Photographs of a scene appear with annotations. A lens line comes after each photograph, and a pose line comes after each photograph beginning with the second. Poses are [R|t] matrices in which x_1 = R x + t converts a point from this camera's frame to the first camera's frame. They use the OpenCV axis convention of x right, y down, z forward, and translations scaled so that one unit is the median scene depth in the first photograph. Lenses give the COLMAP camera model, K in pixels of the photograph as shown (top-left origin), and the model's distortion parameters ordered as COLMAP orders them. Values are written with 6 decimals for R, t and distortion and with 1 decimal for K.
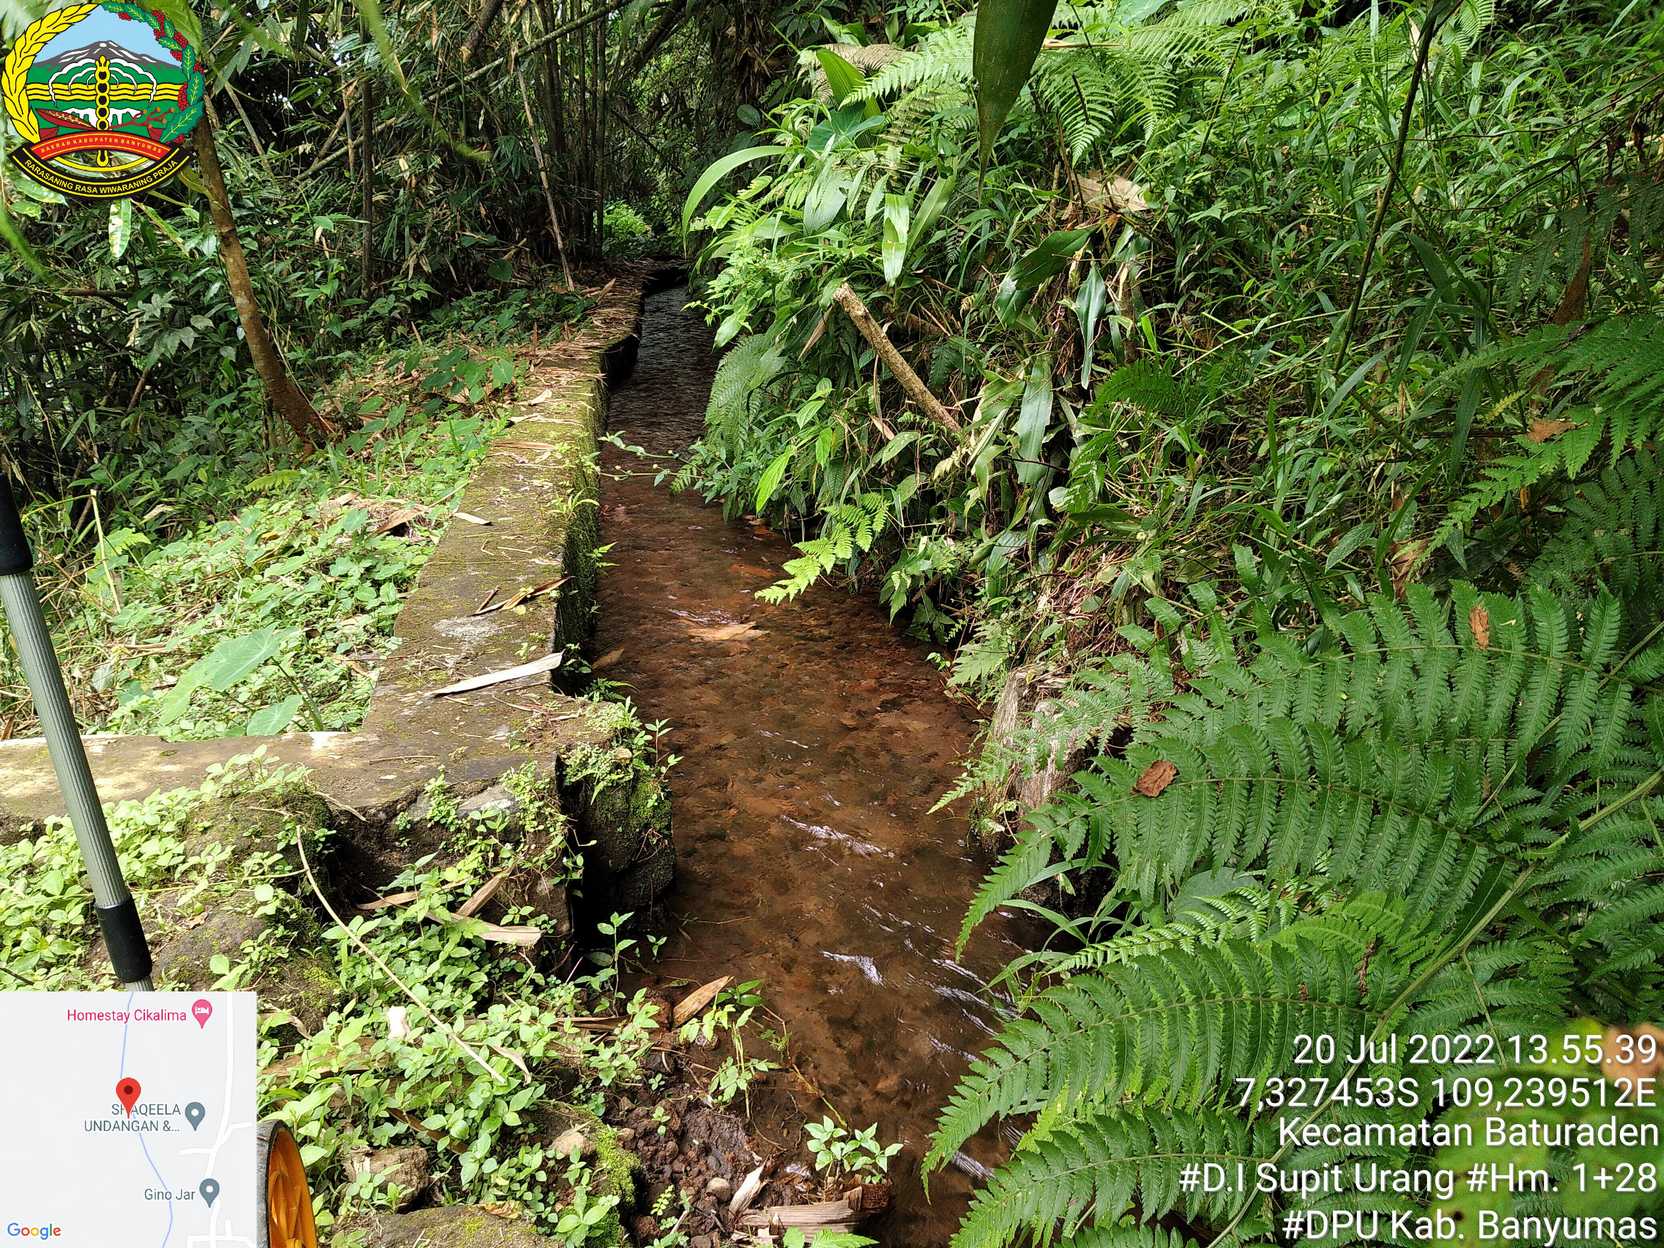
lens RADIAL K [[1379.7, 0, 832.0], [0, 1379.7, 624.0], [0, 0, 1]] dist [0.070757, -0.207132]
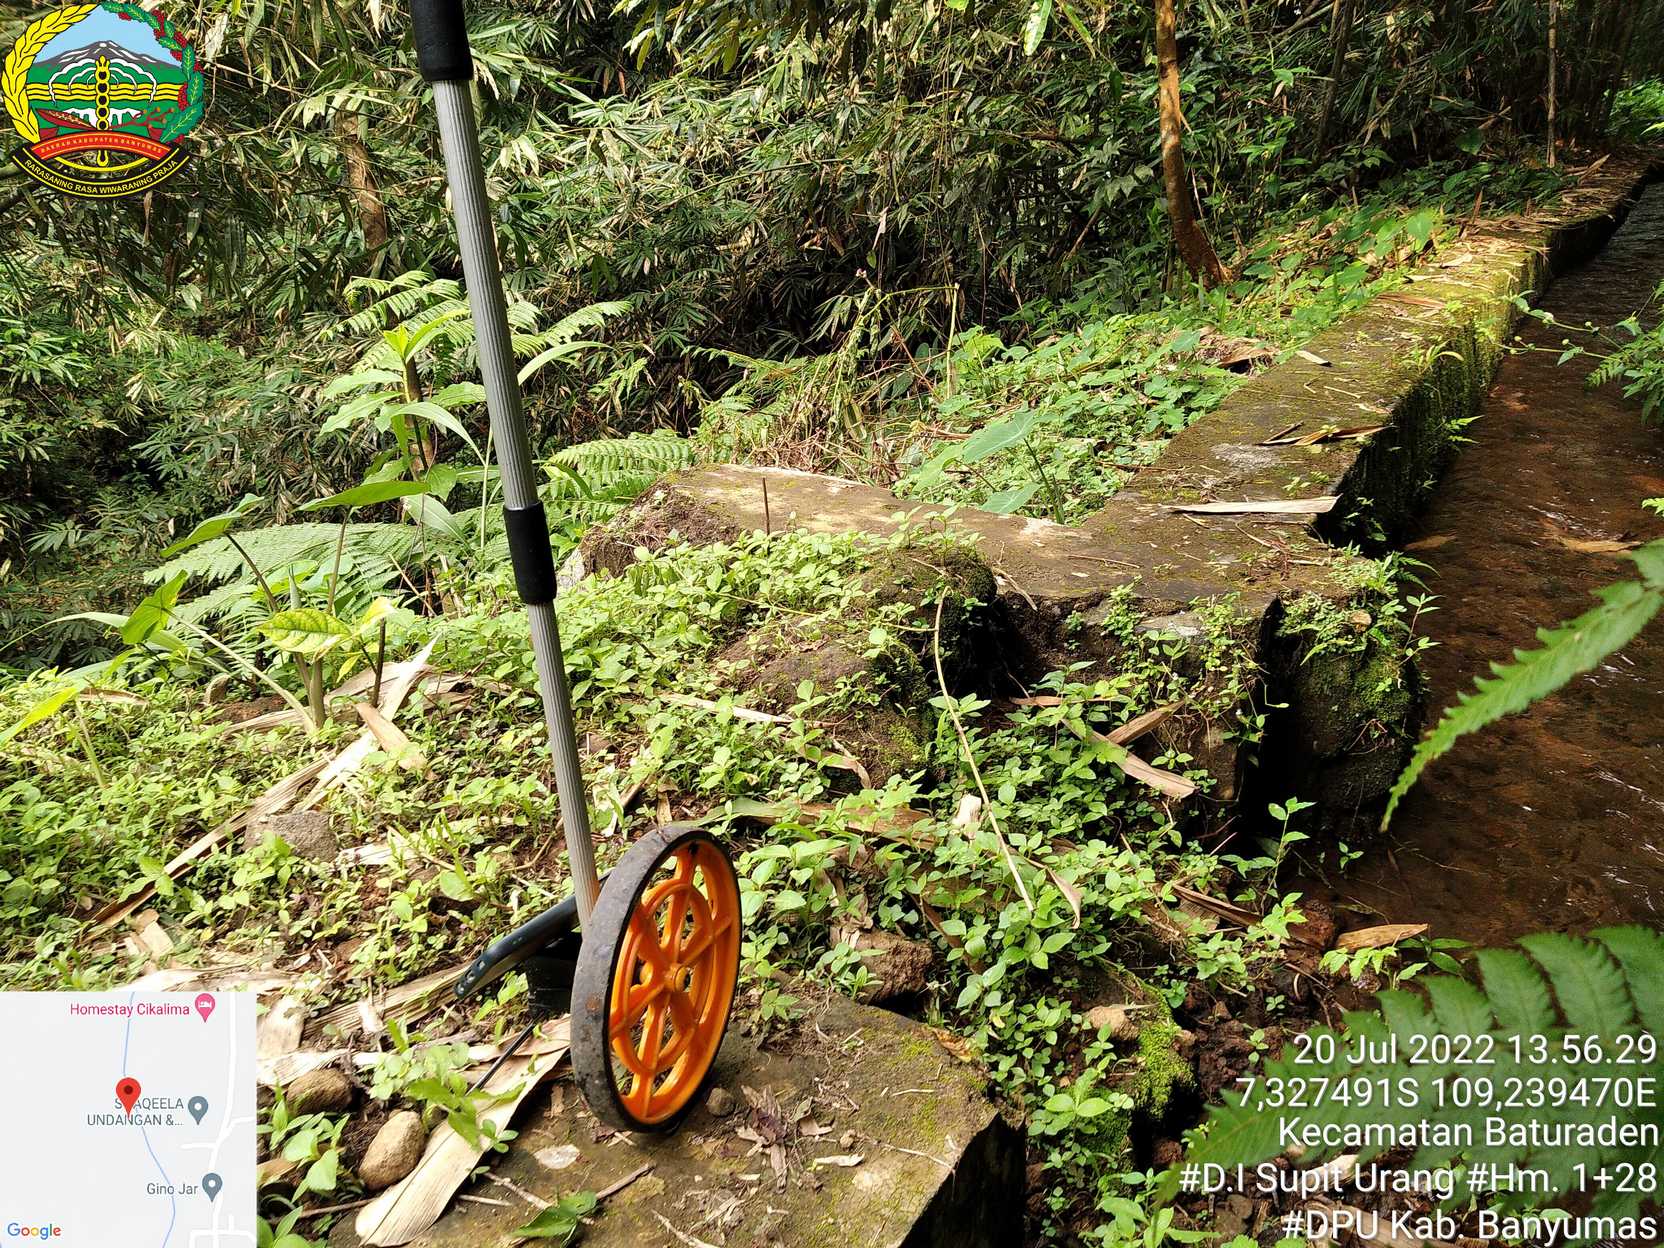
lens RADIAL K [[1383.8, 0, 840.8], [0, 1383.8, 609.7], [0, 0, 1]] dist [0.105759, -0.252038]
pose [[0.799459, 0.230208, -0.554860, 0.064762], [-0.193183, 0.973117, 0.125396, 0.051802], [0.568810, 0.006941, 0.822439, 0.177595]]
